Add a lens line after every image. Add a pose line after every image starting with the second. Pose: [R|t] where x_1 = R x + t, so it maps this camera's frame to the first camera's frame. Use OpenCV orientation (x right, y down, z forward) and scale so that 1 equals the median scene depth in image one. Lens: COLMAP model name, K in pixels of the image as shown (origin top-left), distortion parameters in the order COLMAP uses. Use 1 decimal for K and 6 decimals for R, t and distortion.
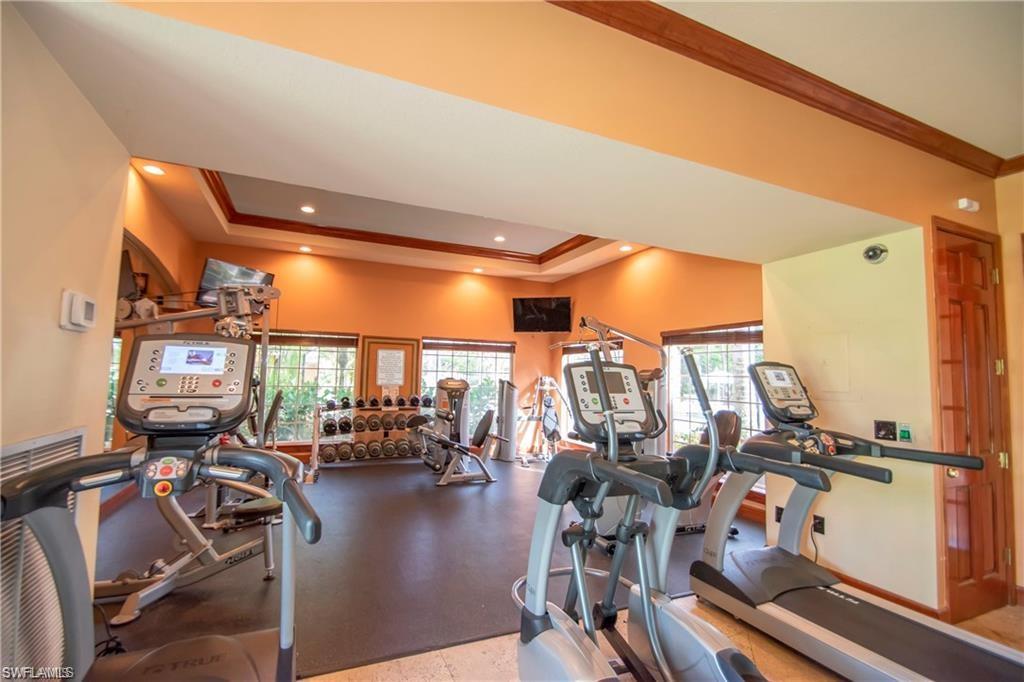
lens RADIAL K [[464.7, 0, 512.5], [0, 464.7, 344.1], [0, 0, 1]] dist [-0.003621, -0.003222]
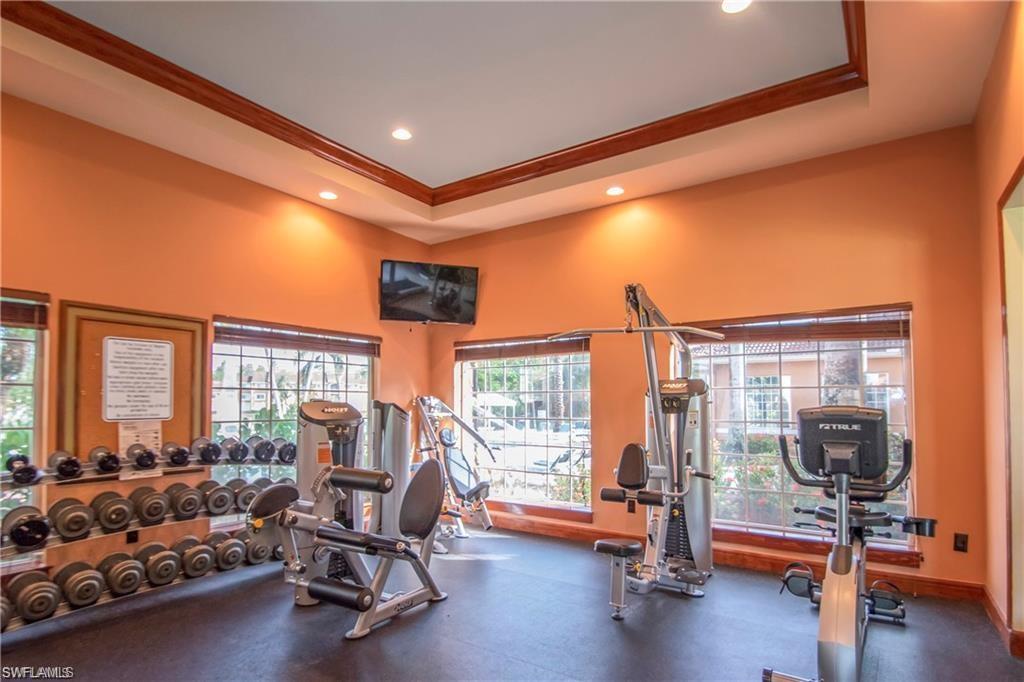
lens RADIAL K [[544.0, 0, 522.1], [0, 544.0, 387.9], [0, 0, 1]] dist [0.002589, -0.000641]
pose [[0.843938, -0.007558, 0.536388, -0.232913], [-0.016731, 0.999043, 0.040401, 0.031259], [-0.536180, -0.043070, 0.843004, 0.375973]]
